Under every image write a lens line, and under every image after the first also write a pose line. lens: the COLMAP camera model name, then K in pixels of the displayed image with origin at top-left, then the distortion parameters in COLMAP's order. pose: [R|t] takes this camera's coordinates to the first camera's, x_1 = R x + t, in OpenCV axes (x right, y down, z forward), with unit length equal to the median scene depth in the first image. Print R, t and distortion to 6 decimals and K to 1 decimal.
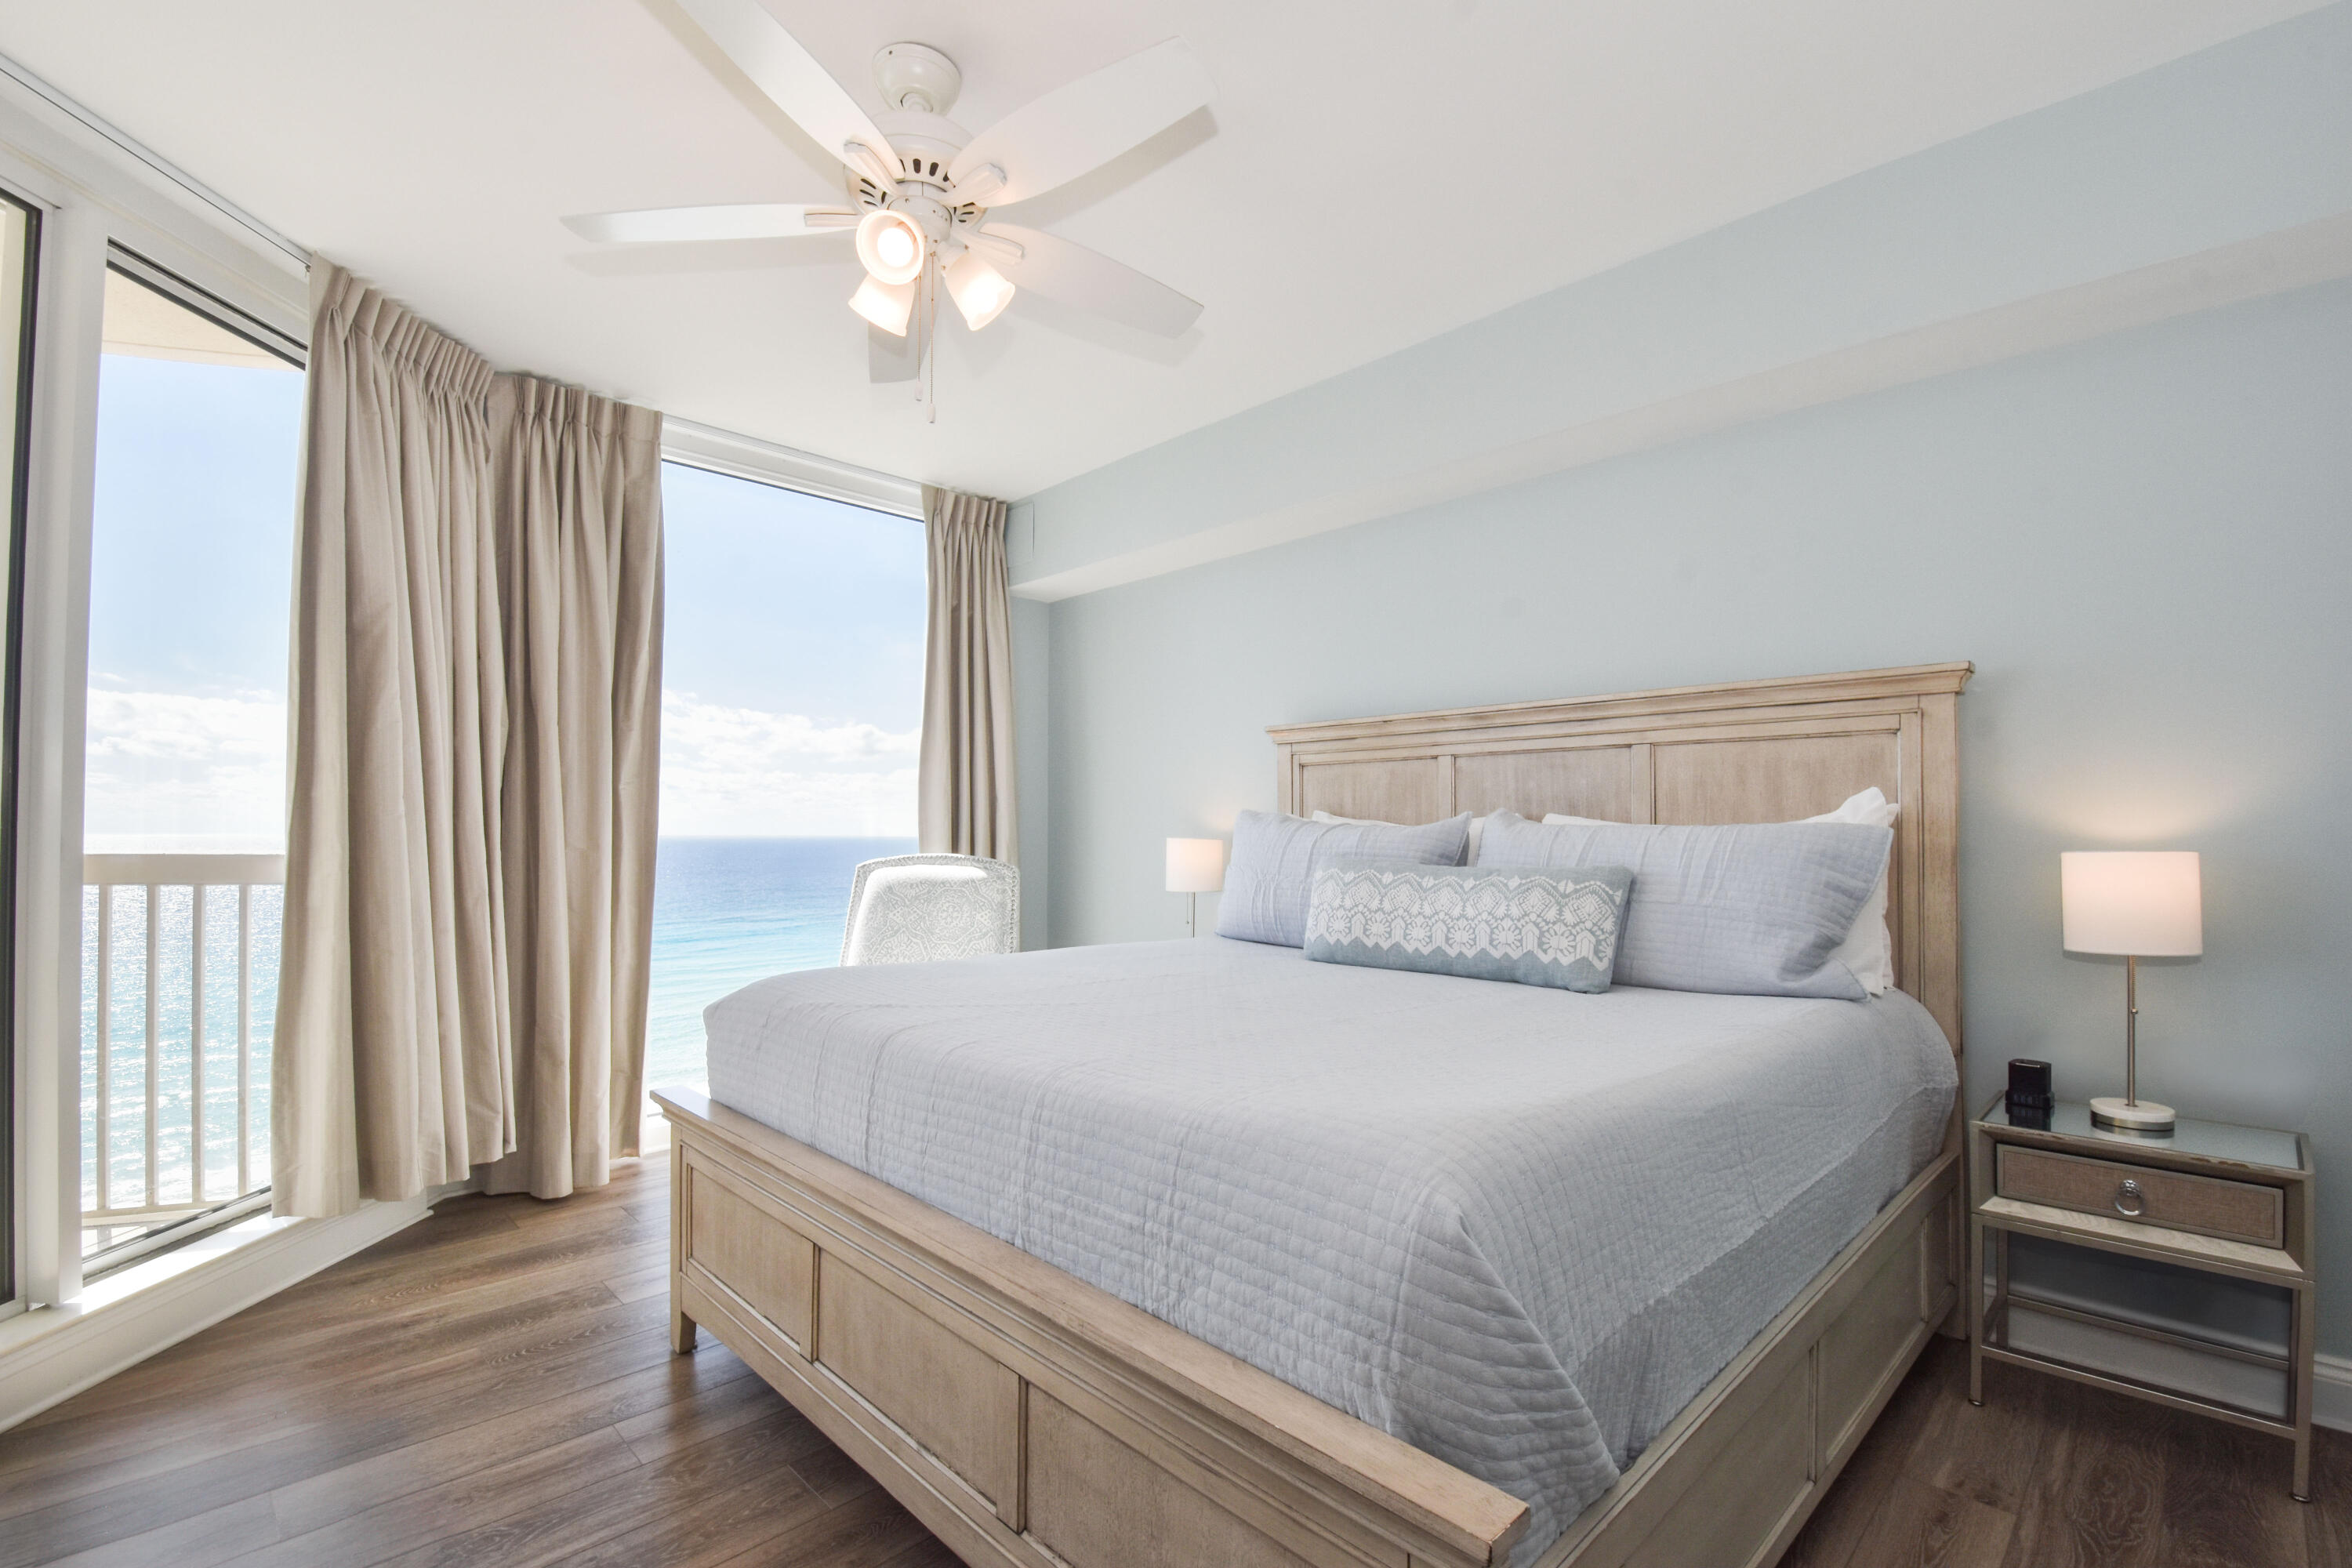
lens RADIAL K [[1064.2, 0, 1188.3], [0, 1064.2, 820.5], [0, 0, 1]] dist [-0.003554, -0.000331]
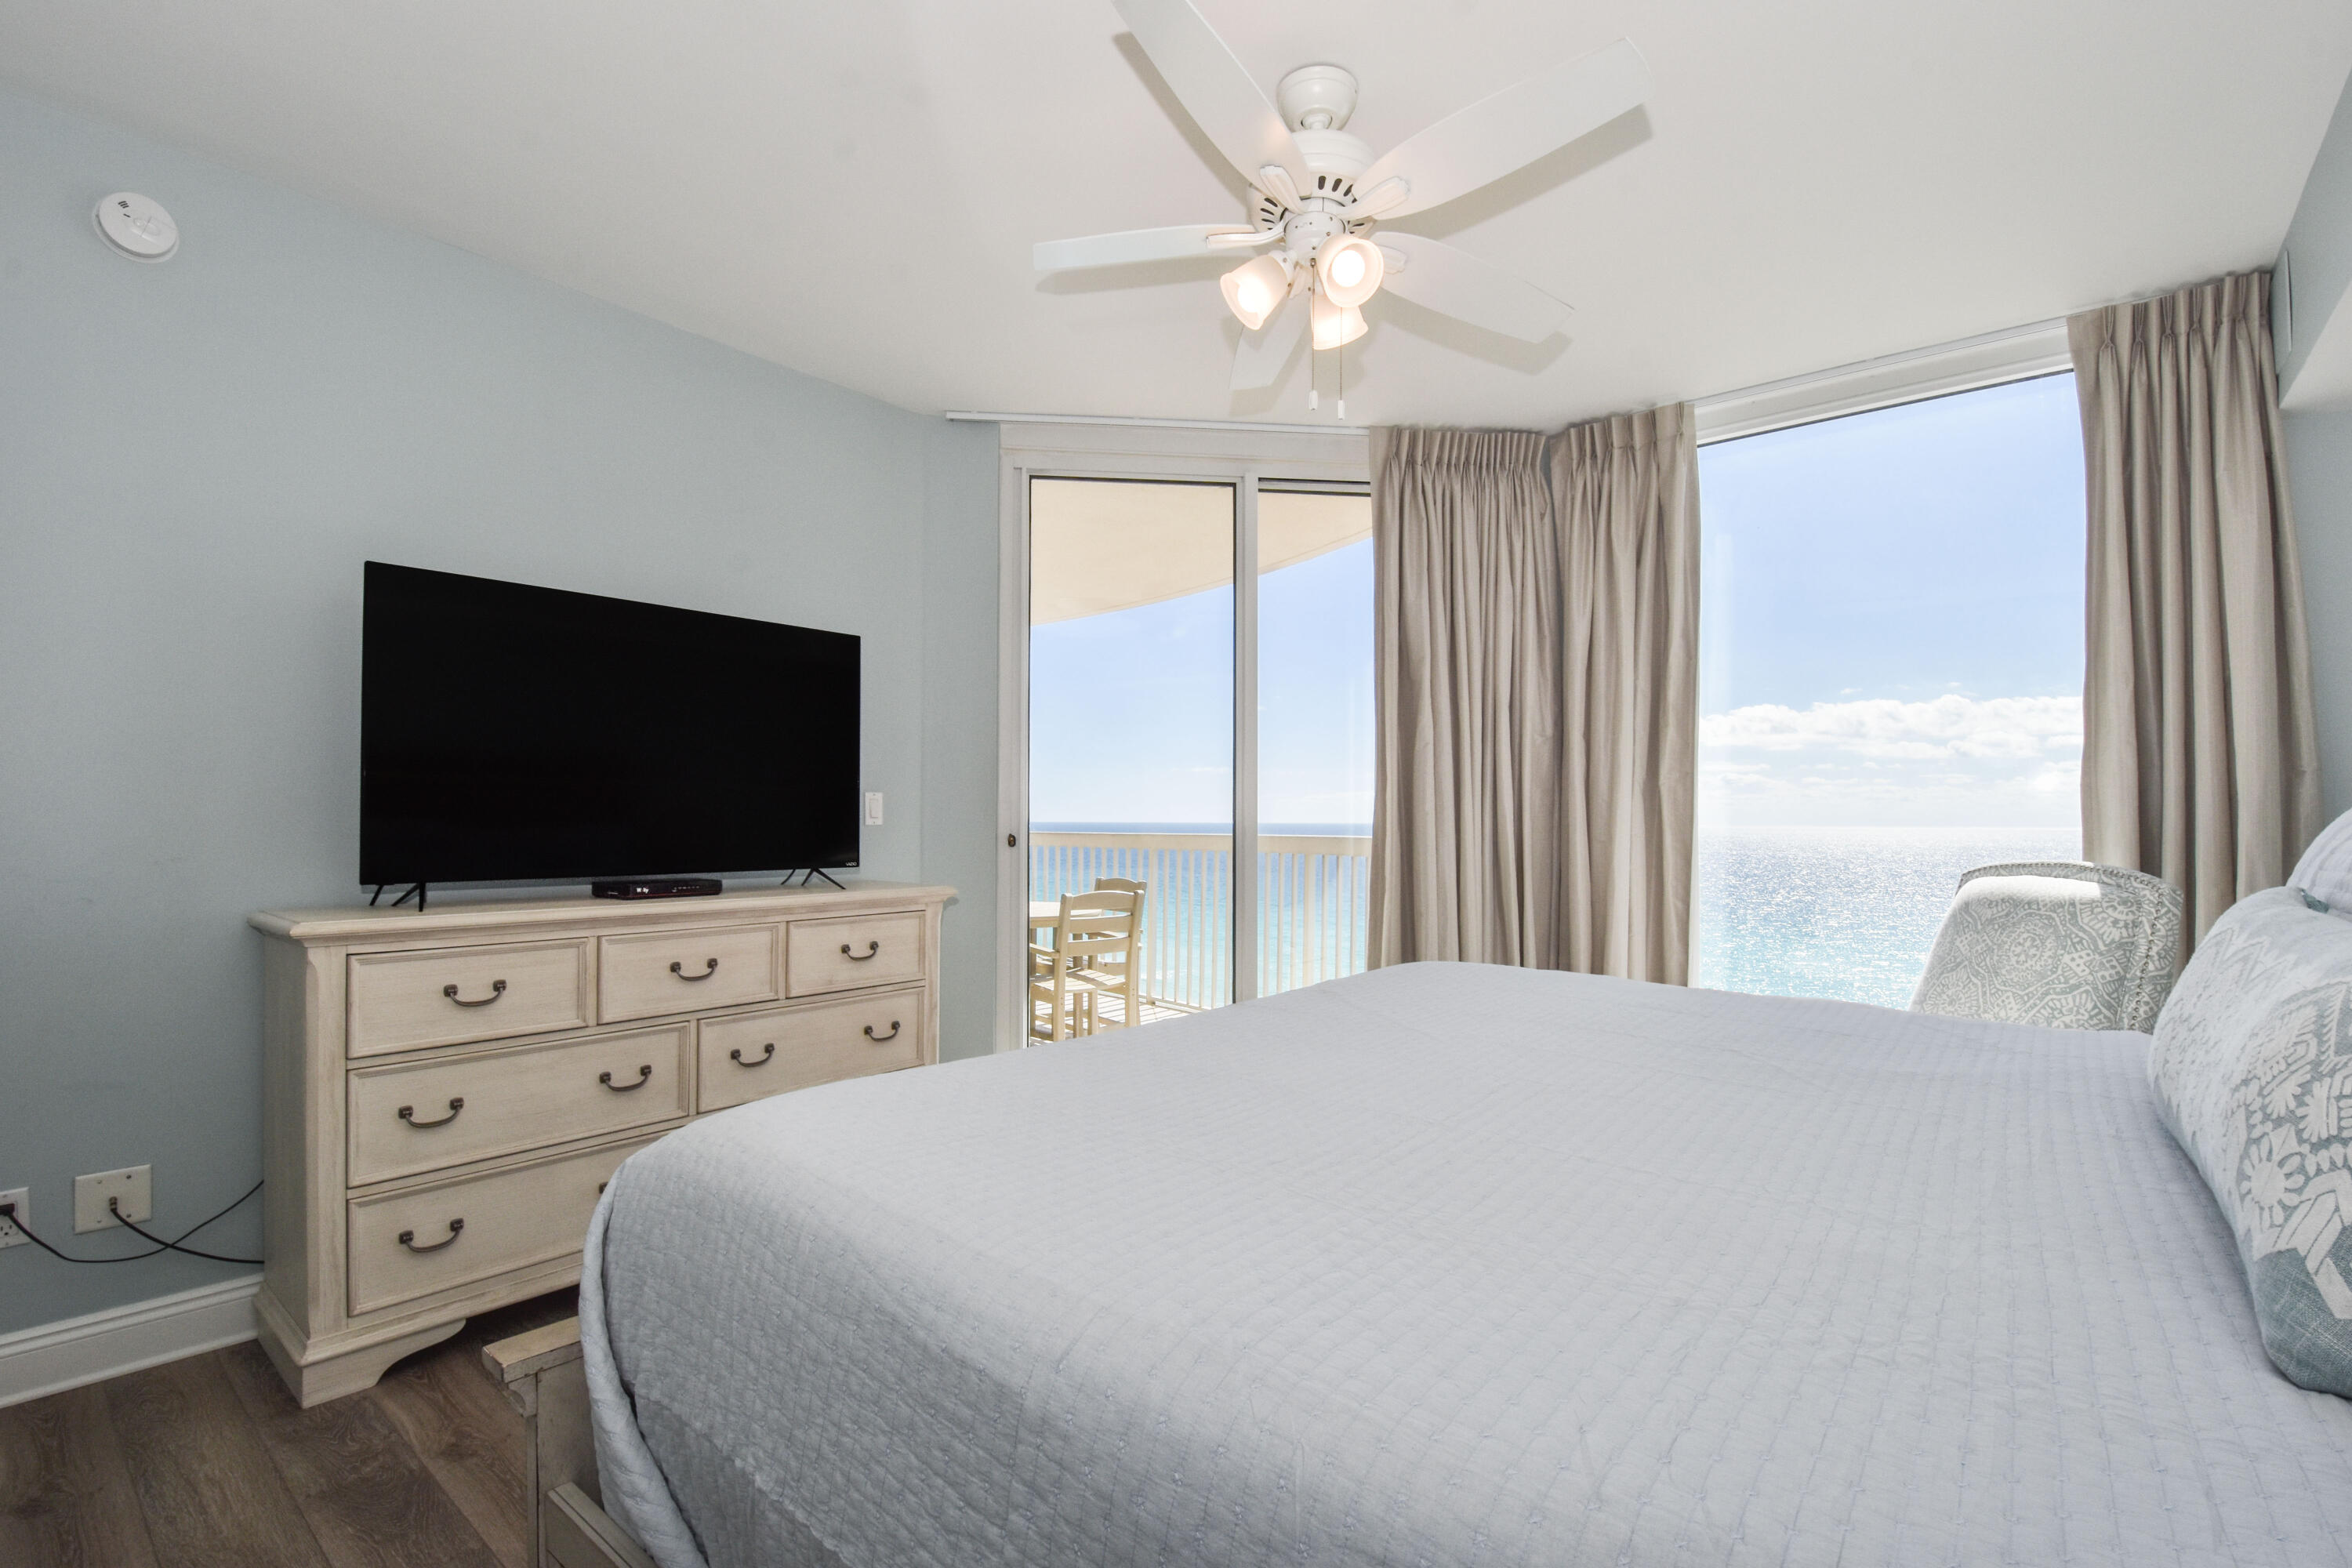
lens RADIAL K [[1064.2, 0, 1188.3], [0, 1064.2, 820.5], [0, 0, 1]] dist [-0.003554, -0.000331]
pose [[0.115760, -0.003538, -0.993271, 0.421641], [0.012379, 0.999921, -0.002119, 0.000413], [0.993200, -0.012051, 0.115795, 0.425443]]
